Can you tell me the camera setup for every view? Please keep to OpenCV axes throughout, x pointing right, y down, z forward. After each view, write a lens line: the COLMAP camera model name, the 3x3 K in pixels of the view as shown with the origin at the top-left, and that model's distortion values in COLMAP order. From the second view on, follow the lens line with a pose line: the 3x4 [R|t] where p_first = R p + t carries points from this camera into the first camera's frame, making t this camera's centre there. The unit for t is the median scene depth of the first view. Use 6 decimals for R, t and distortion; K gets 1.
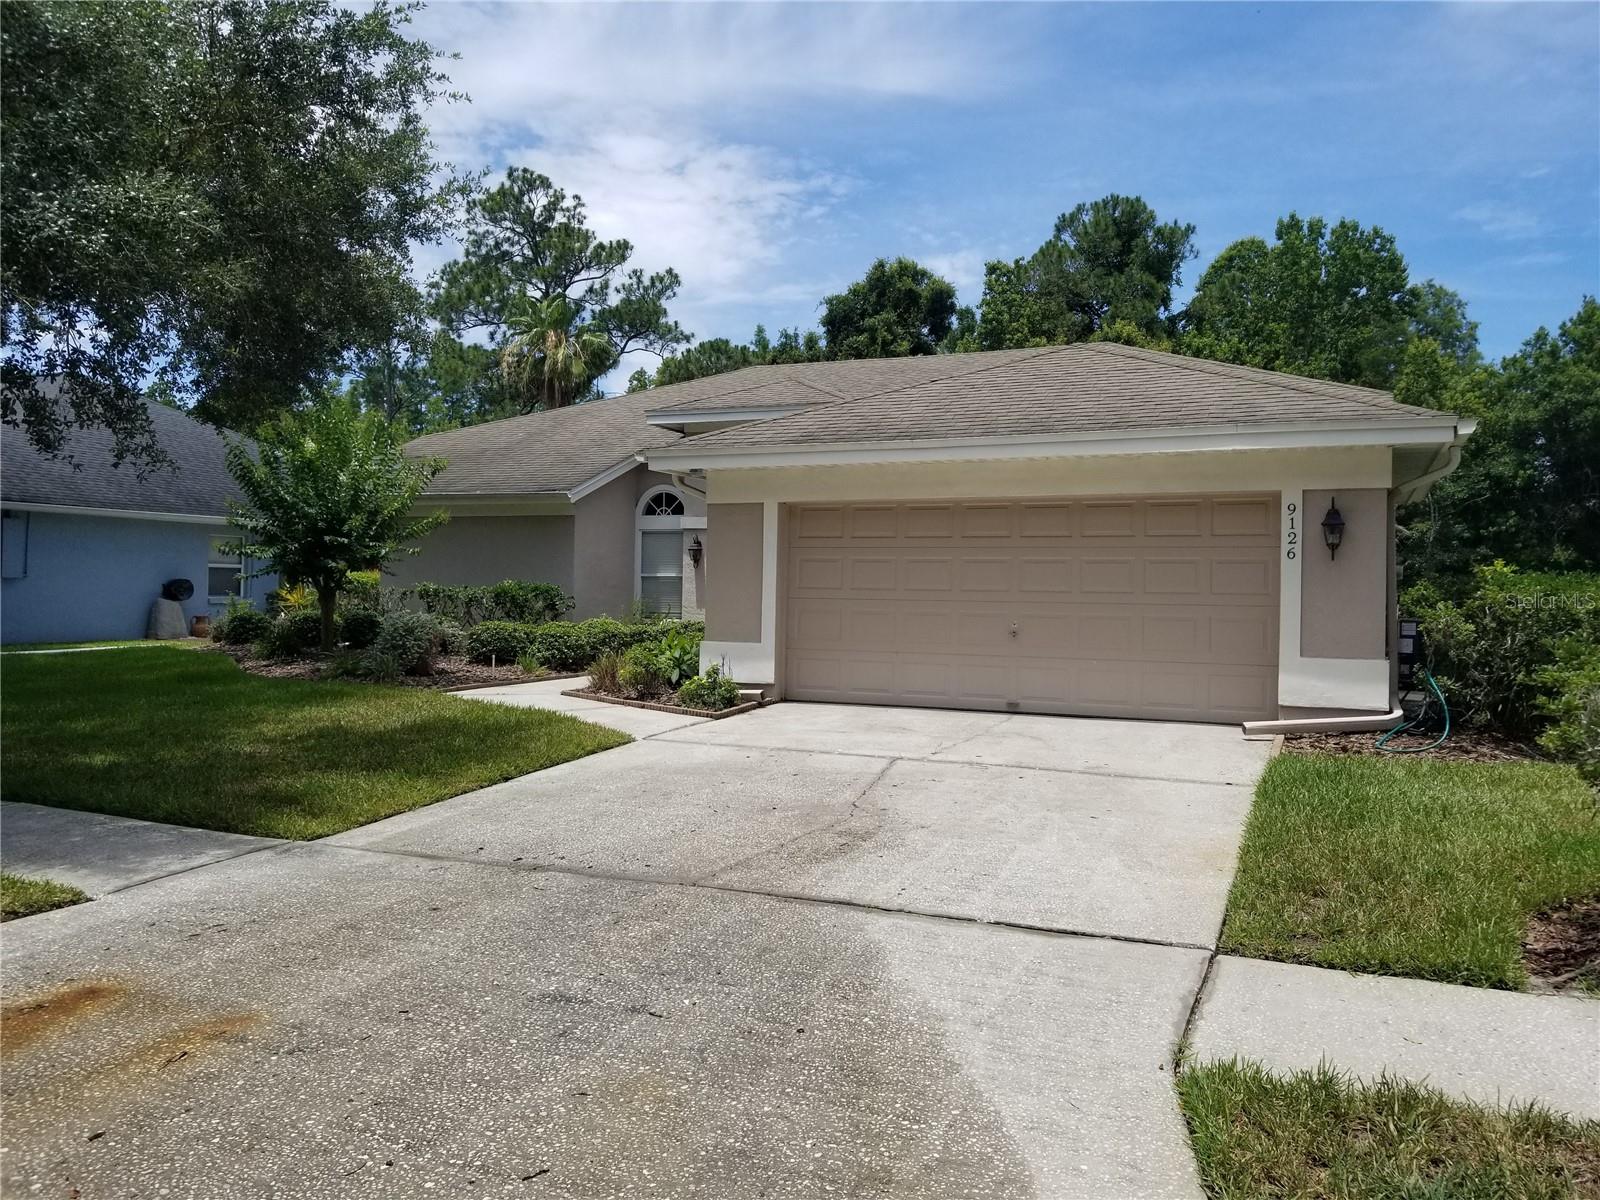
lens RADIAL K [[1286.6, 0, 800.0], [0, 1286.6, 600.0], [0, 0, 1]] dist [0.079216, -0.152115]
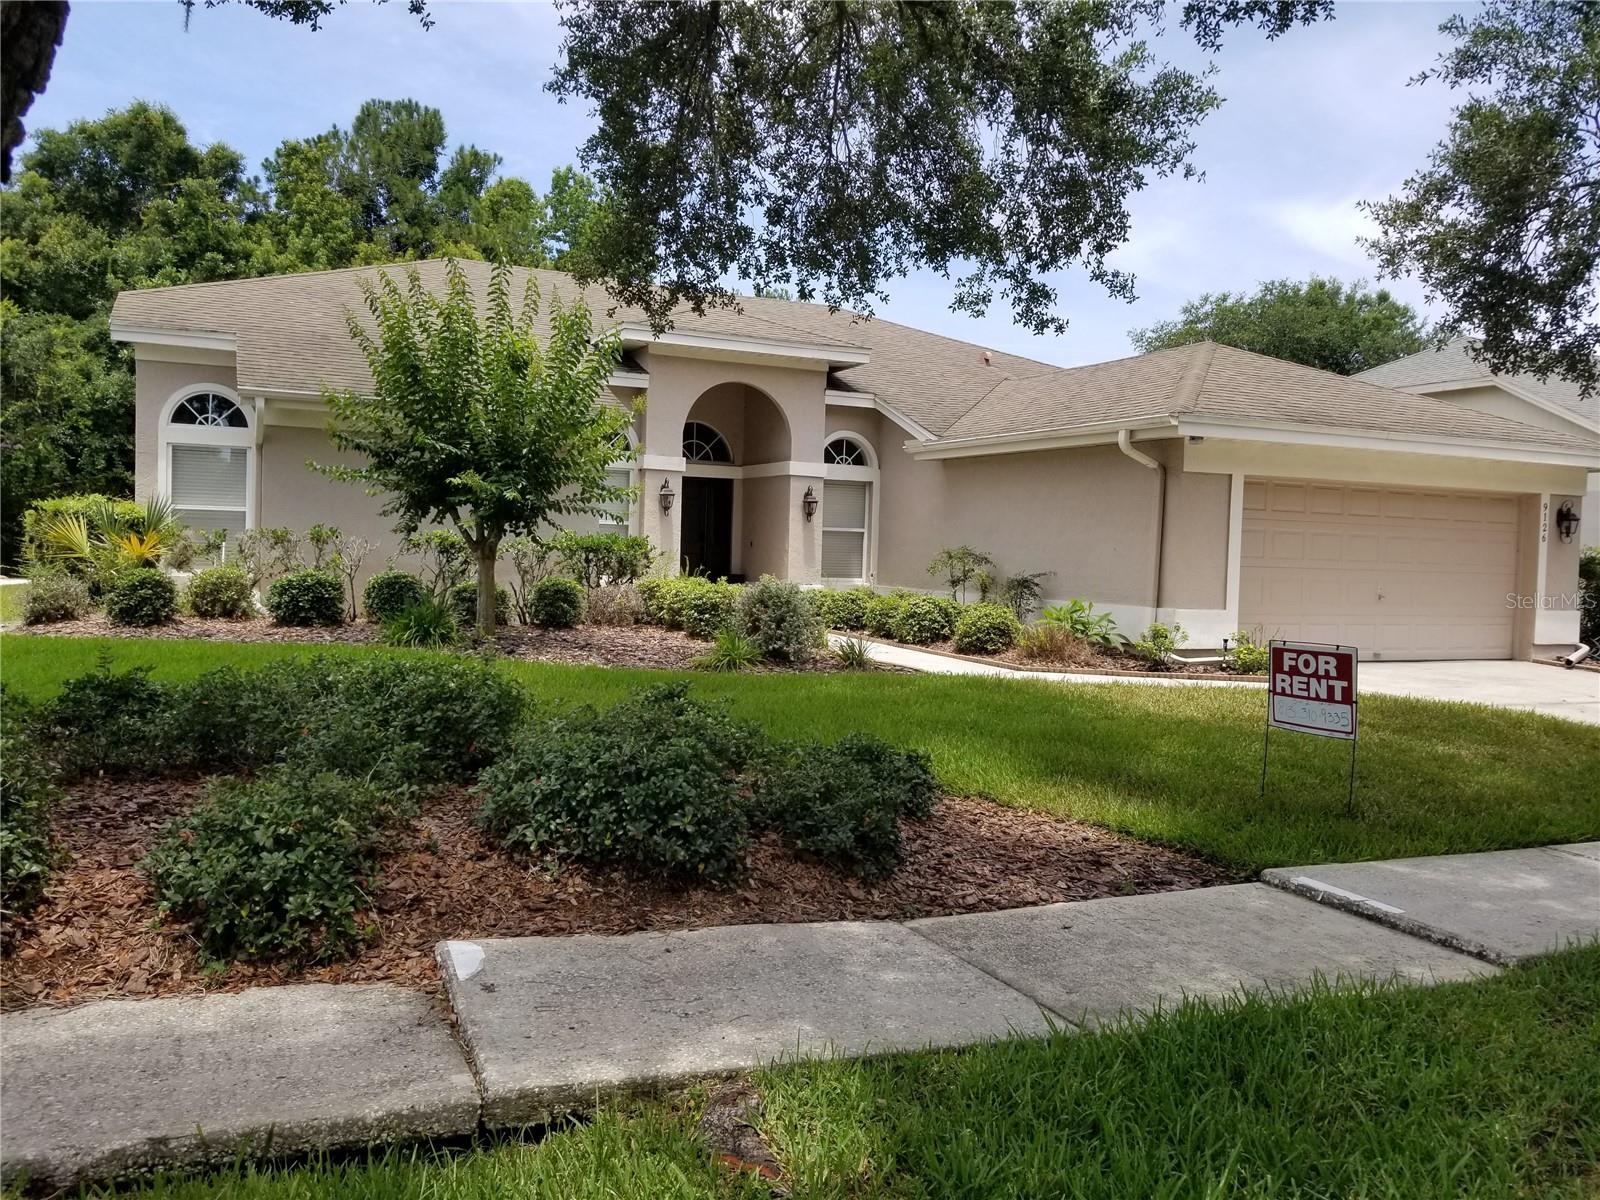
lens RADIAL K [[1266.8, 0, 800.0], [0, 1266.8, 600.0], [0, 0, 1]] dist [0.175447, -0.258615]
pose [[0.632043, -0.026862, 0.774468, -1.059575], [-0.017916, 0.998625, 0.049258, -0.019868], [-0.774726, -0.045008, 0.630693, 0.614236]]
